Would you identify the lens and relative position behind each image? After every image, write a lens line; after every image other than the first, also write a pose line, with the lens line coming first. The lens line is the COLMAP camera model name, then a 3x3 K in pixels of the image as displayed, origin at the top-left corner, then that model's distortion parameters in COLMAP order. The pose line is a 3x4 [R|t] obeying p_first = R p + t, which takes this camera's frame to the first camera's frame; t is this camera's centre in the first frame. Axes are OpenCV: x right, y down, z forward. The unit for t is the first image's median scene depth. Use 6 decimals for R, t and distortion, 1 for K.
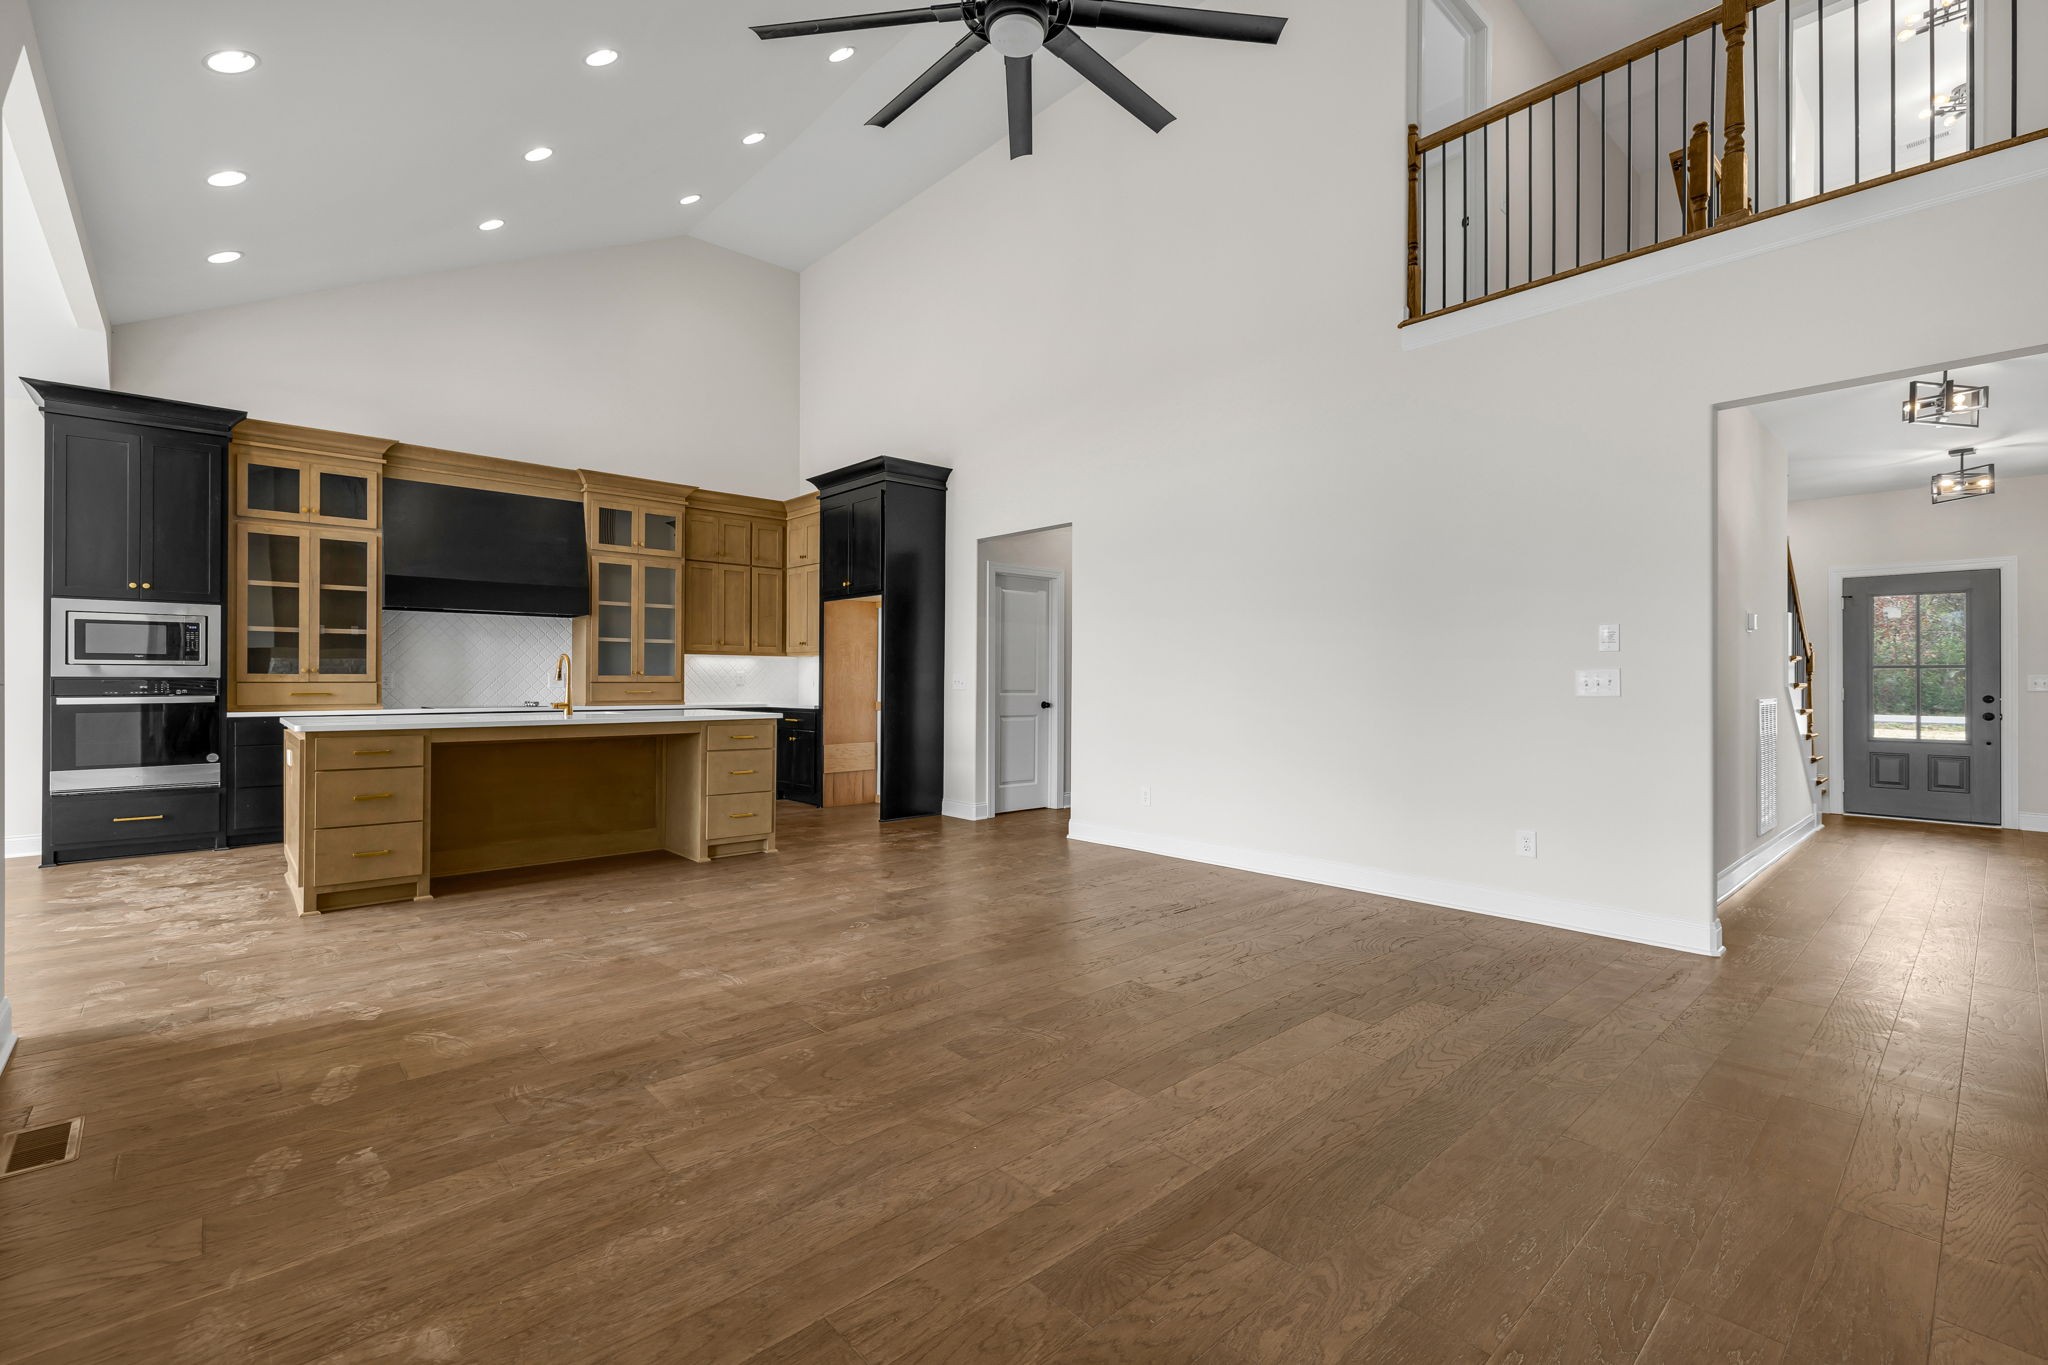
lens RADIAL K [[891.2, 0, 1026.6], [0, 891.2, 681.2], [0, 0, 1]] dist [0.002347, 0.000719]
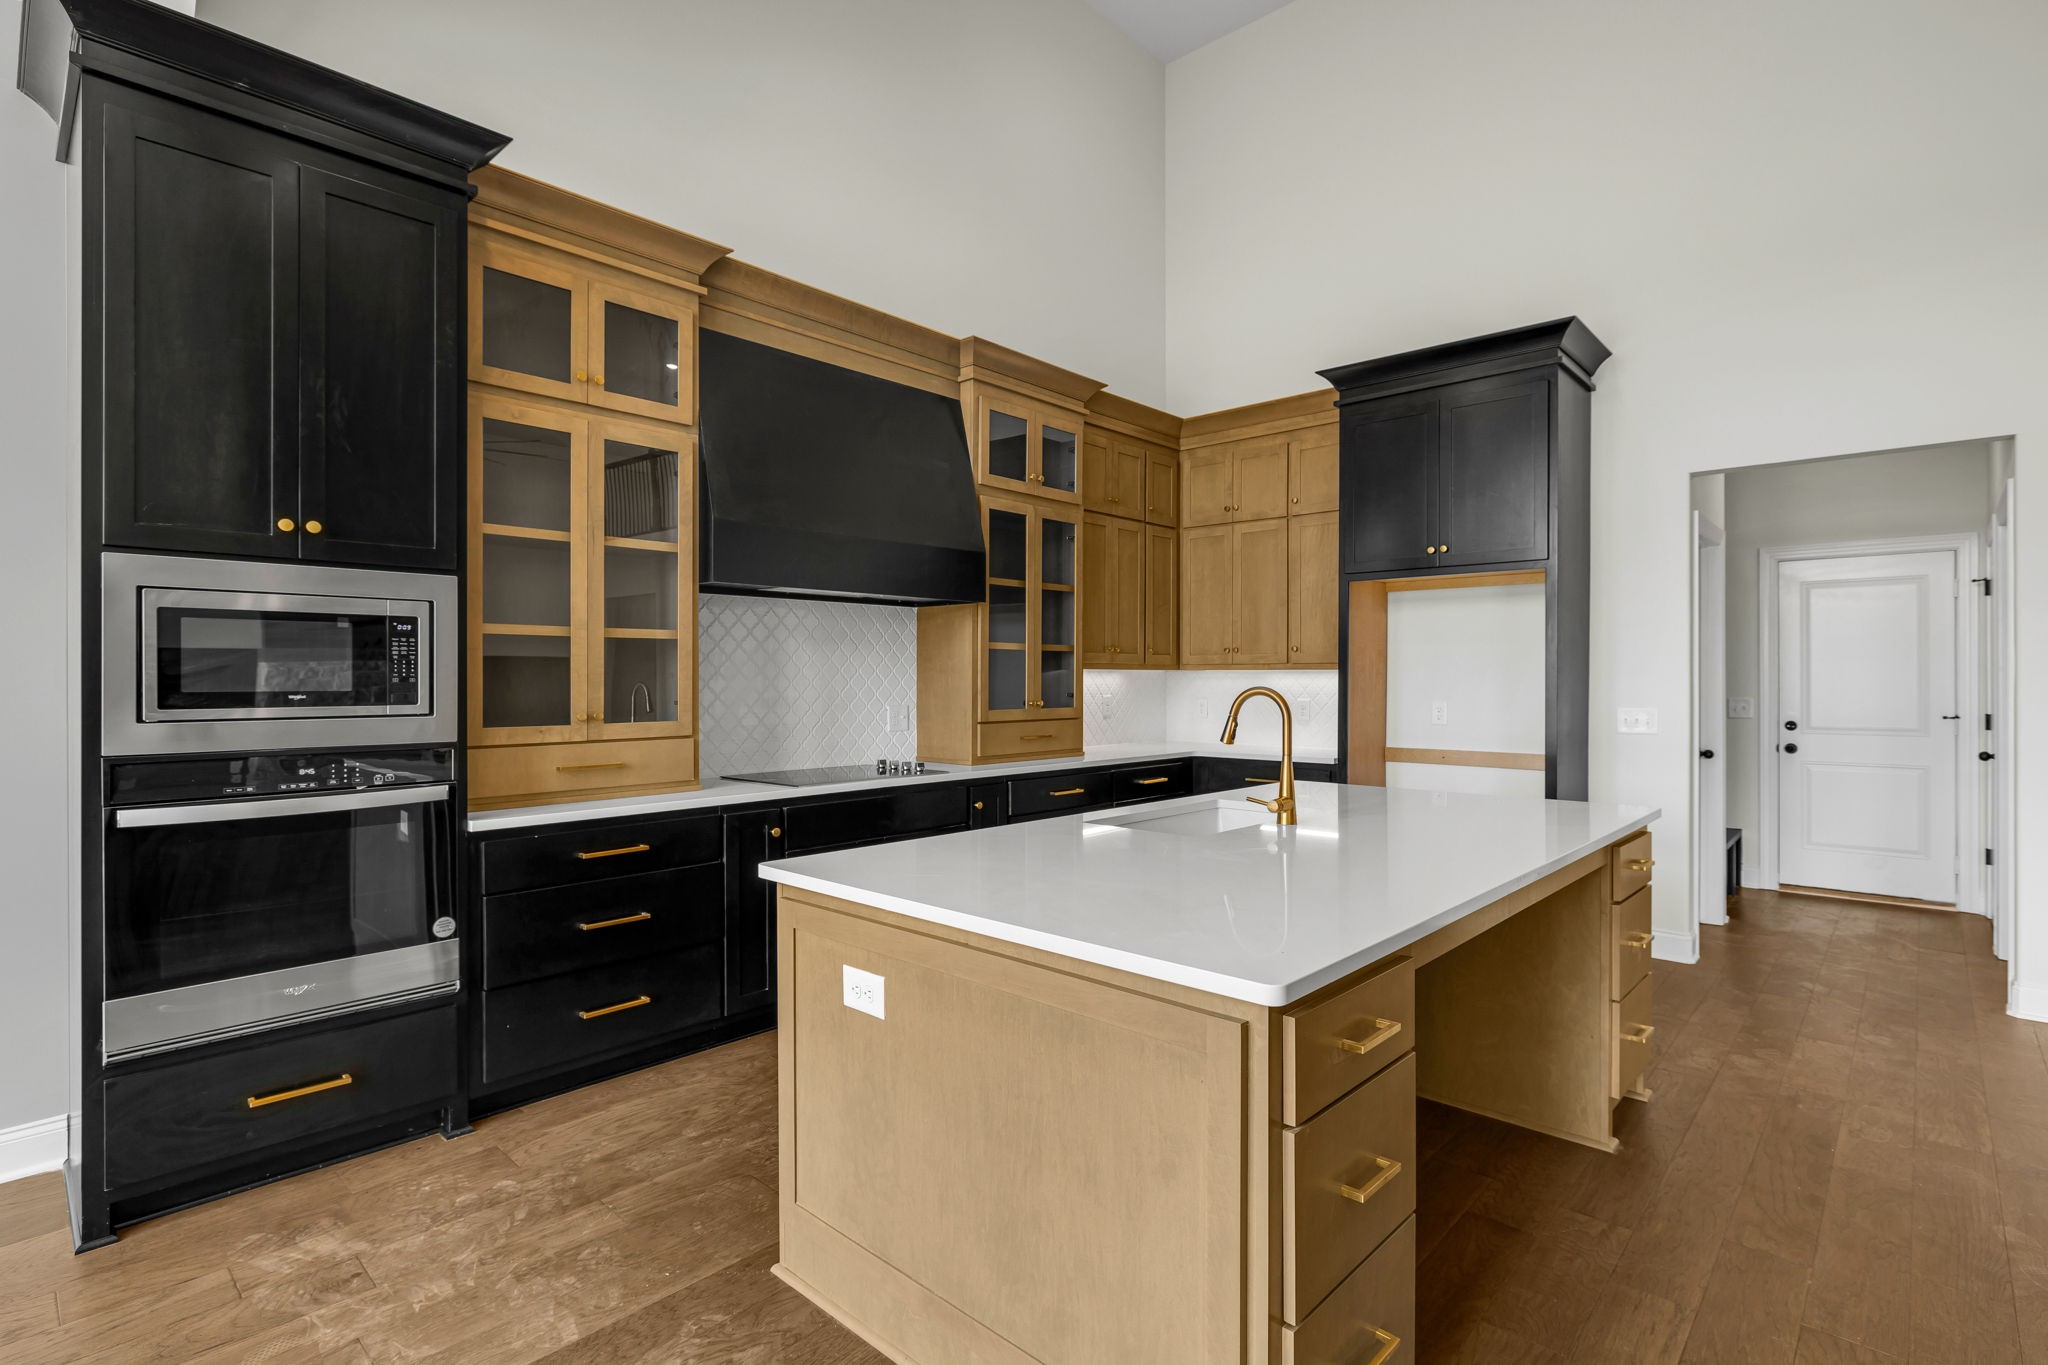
lens RADIAL K [[983.2, 0, 1013.0], [0, 983.2, 682.1], [0, 0, 1]] dist [-0.003403, -0.001011]
pose [[0.996781, -0.003218, 0.080109, -0.617685], [0.002926, 0.999989, 0.003755, -0.031548], [-0.080120, -0.003509, 0.996779, 0.460893]]
